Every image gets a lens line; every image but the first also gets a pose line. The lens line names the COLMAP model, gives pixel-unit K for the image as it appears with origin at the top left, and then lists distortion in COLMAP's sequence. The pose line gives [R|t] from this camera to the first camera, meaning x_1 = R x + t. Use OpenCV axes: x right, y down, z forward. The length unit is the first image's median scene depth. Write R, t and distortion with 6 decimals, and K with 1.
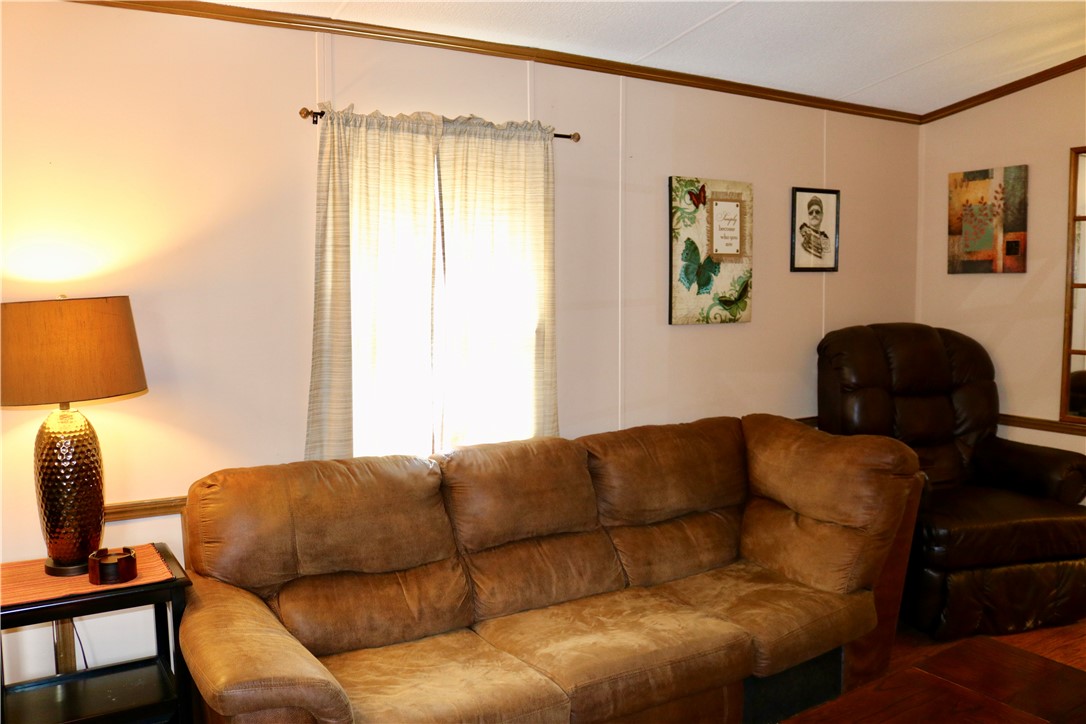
lens RADIAL K [[890.4, 0, 543.0], [0, 890.4, 362.0], [0, 0, 1]] dist [-0.150683, 0.125653]
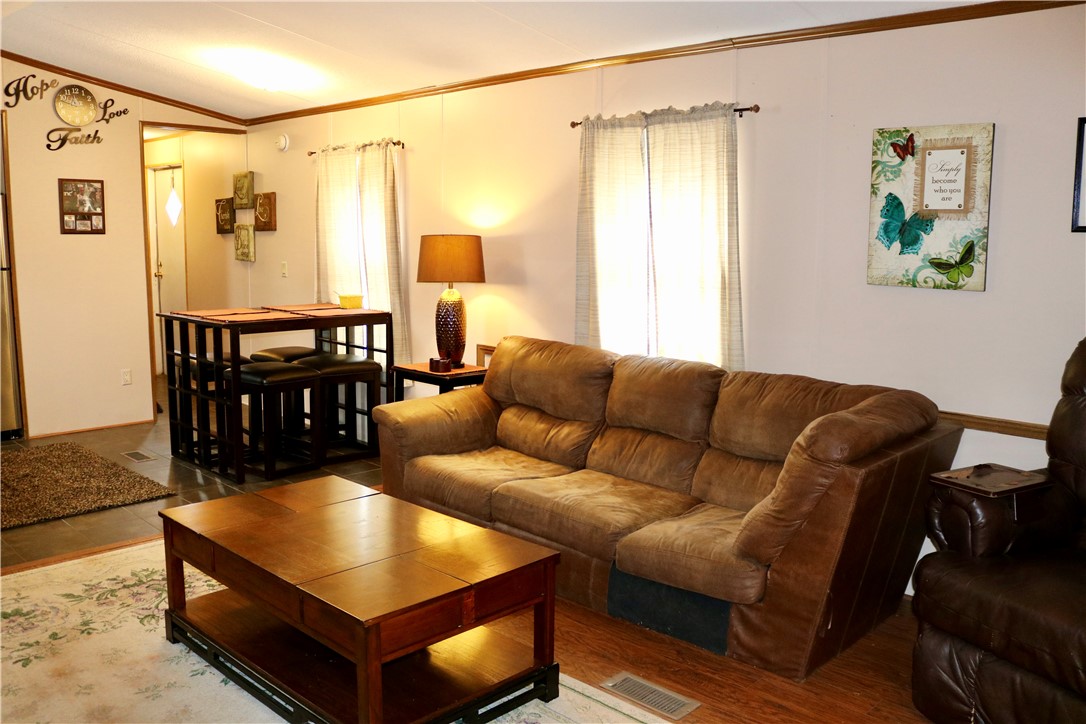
lens RADIAL K [[890.4, 0, 543.0], [0, 890.4, 362.0], [0, 0, 1]] dist [-0.150683, 0.125653]
pose [[0.240668, 0.149062, -0.959093, 0.978796], [-0.104856, 0.986347, 0.126986, -0.041662], [0.964927, 0.070006, 0.253012, 0.421149]]
